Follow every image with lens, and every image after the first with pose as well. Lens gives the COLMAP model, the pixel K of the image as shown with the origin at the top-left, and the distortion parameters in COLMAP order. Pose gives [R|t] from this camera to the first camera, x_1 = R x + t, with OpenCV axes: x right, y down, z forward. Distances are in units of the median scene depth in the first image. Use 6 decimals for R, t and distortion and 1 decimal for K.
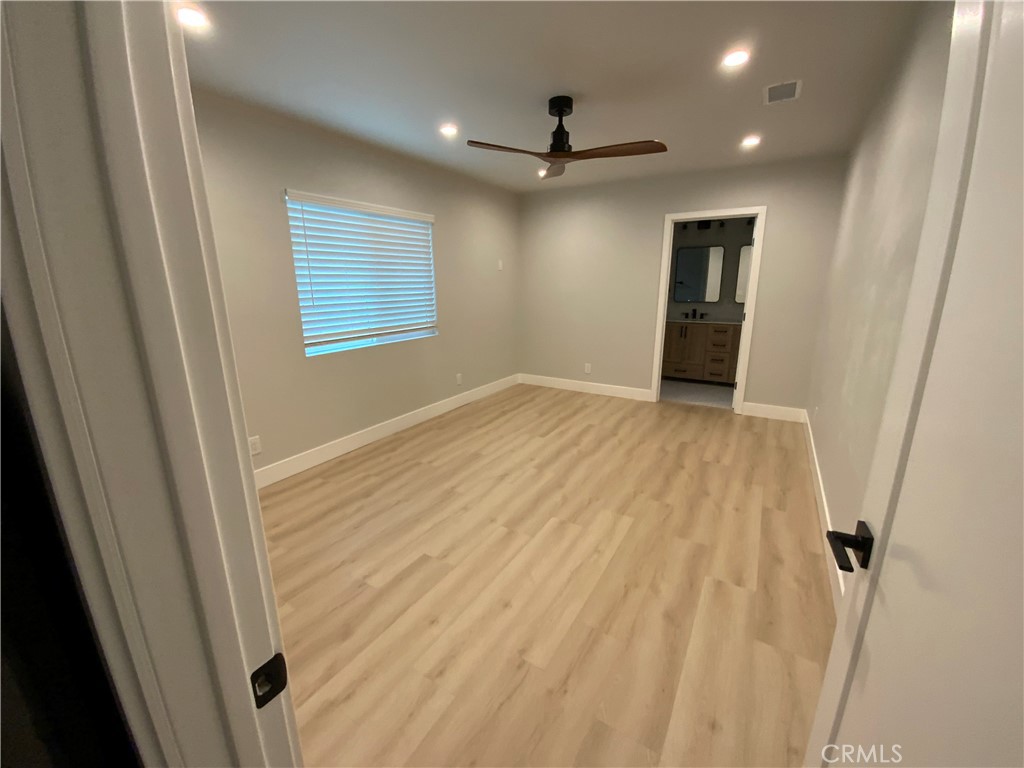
lens RADIAL K [[415.5, 0, 512.2], [0, 415.5, 383.1], [0, 0, 1]] dist [0.025441, -0.021203]
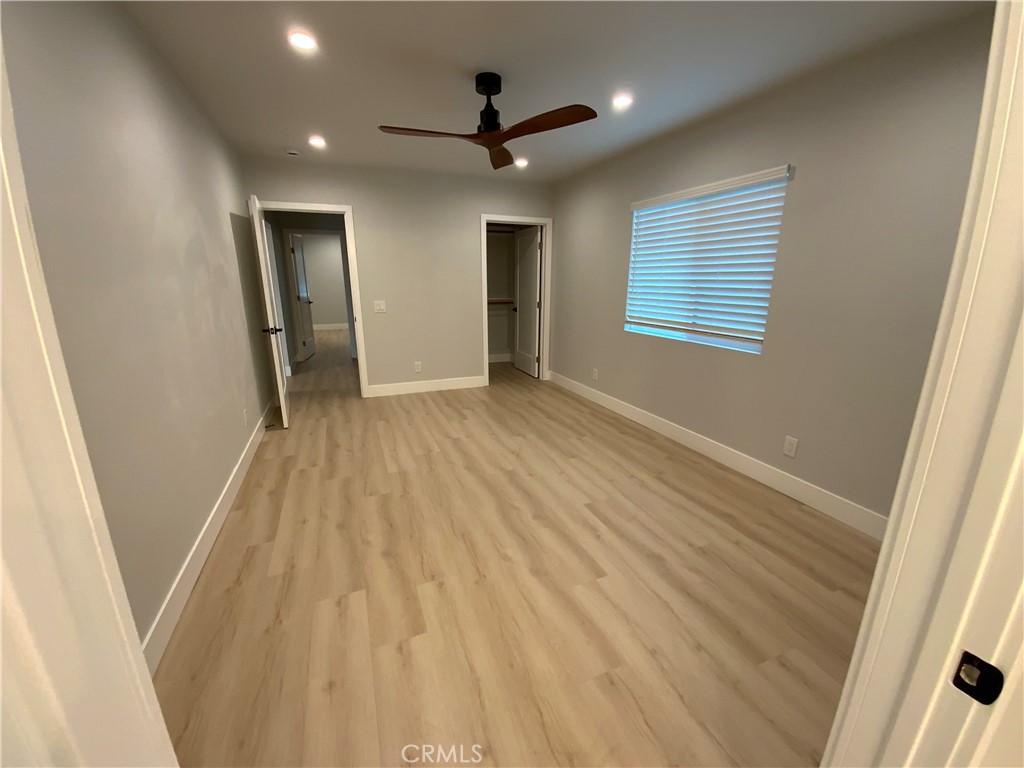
lens RADIAL K [[415.5, 0, 512.2], [0, 415.5, 383.1], [0, 0, 1]] dist [0.025441, -0.021203]
pose [[-0.593196, 0.209252, -0.777388, 0.790986], [-0.190522, 0.901711, 0.388096, -0.362156], [0.782189, 0.378326, -0.495024, 1.464595]]
